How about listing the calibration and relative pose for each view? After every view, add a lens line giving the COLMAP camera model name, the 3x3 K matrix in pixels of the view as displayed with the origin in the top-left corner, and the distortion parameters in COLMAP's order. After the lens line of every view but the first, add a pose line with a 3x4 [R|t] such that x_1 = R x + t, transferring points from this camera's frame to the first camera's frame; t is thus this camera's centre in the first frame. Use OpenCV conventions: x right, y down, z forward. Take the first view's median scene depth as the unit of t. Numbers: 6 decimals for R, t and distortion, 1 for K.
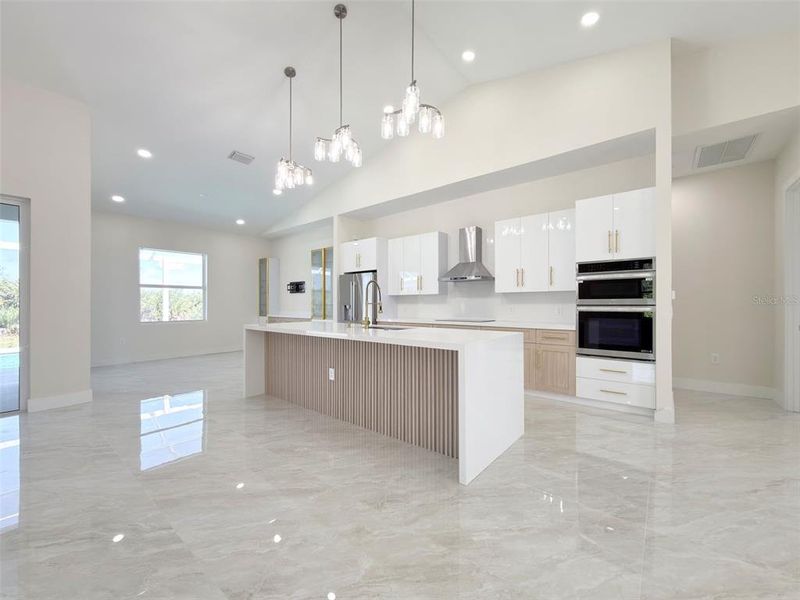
lens RADIAL K [[328.1, 0, 400.0], [0, 328.1, 300.0], [0, 0, 1]] dist [0.001234, 0.000152]
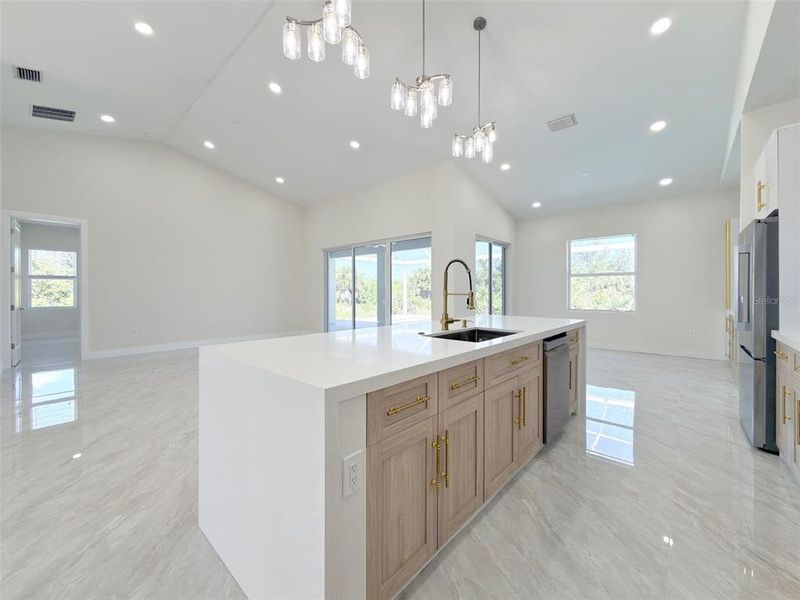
lens RADIAL K [[321.5, 0, 400.3], [0, 321.5, 290.6], [0, 0, 1]] dist [0.002028, 0.000148]
pose [[-0.045273, -0.002357, -0.998972, 0.484425], [0.013363, 0.999906, -0.002964, 0.004583], [0.998885, -0.013483, -0.045238, 0.775755]]
